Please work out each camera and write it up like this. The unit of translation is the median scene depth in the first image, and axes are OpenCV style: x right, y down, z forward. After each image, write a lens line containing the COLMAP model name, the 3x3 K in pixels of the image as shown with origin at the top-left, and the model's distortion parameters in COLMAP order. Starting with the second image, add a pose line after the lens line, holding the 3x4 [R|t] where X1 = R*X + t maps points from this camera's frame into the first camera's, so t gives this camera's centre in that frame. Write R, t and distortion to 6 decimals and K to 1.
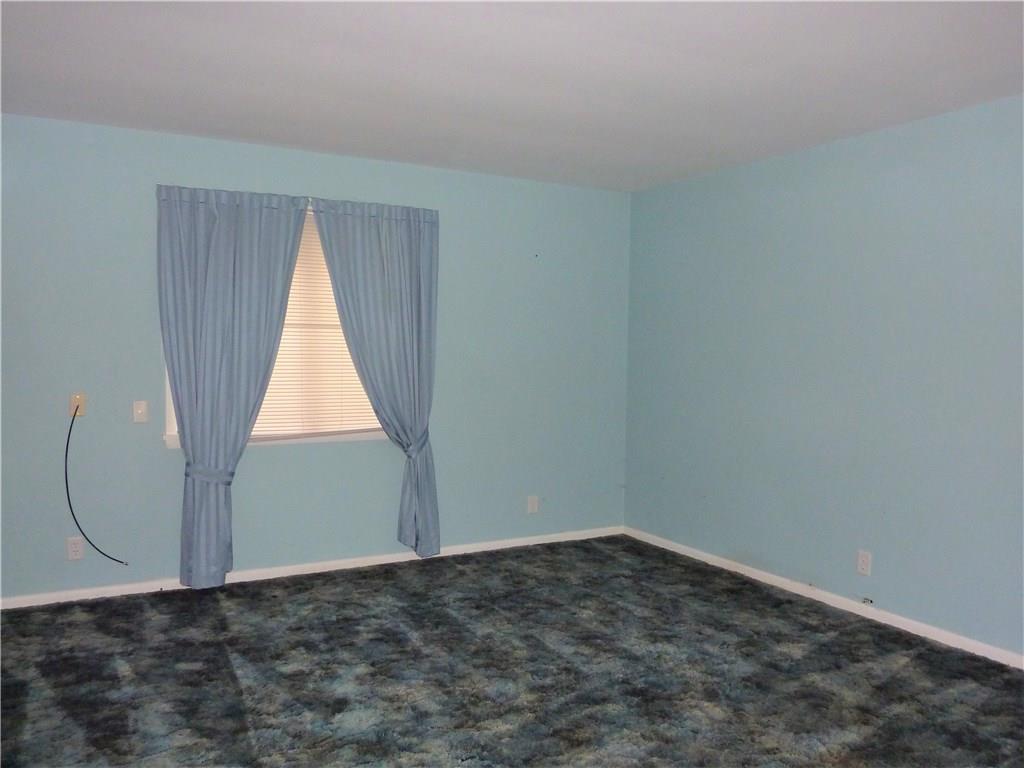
lens RADIAL K [[813.4, 0, 512.9], [0, 813.4, 384.2], [0, 0, 1]] dist [-0.028785, 0.006334]
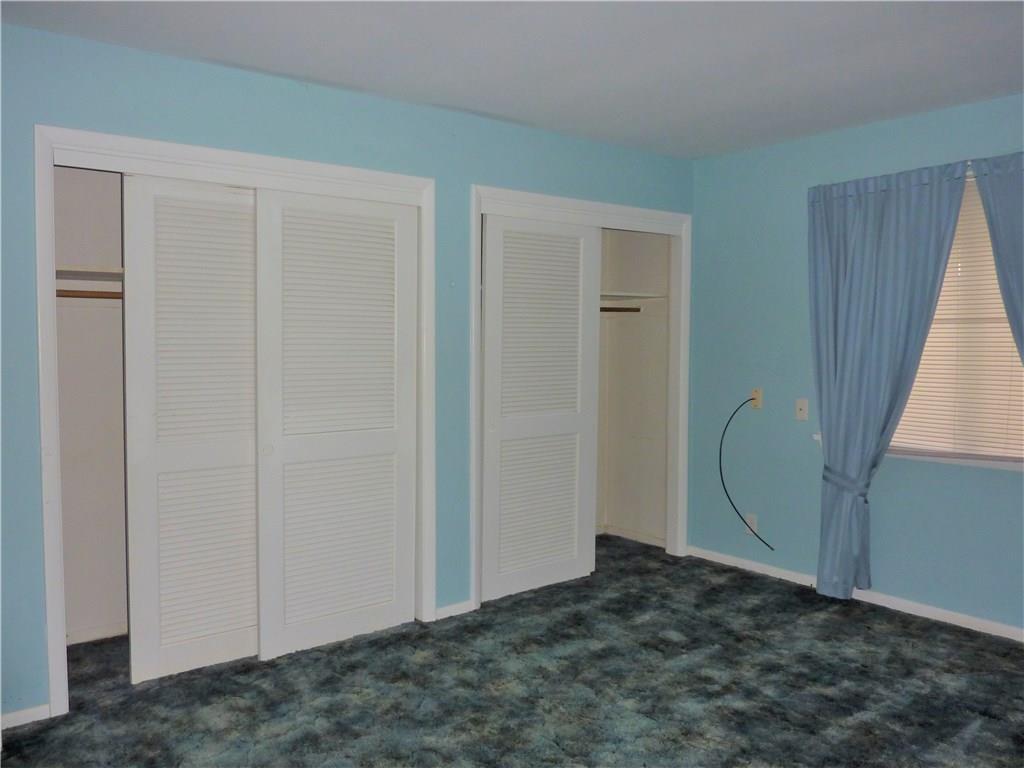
lens RADIAL K [[813.4, 0, 511.2], [0, 813.4, 382.9], [0, 0, 1]] dist [-0.028785, 0.006334]
pose [[0.167587, 0.047308, -0.984722, 0.484215], [-0.041234, 0.998310, 0.040943, -0.025322], [0.984995, 0.033743, 0.169254, 0.440345]]
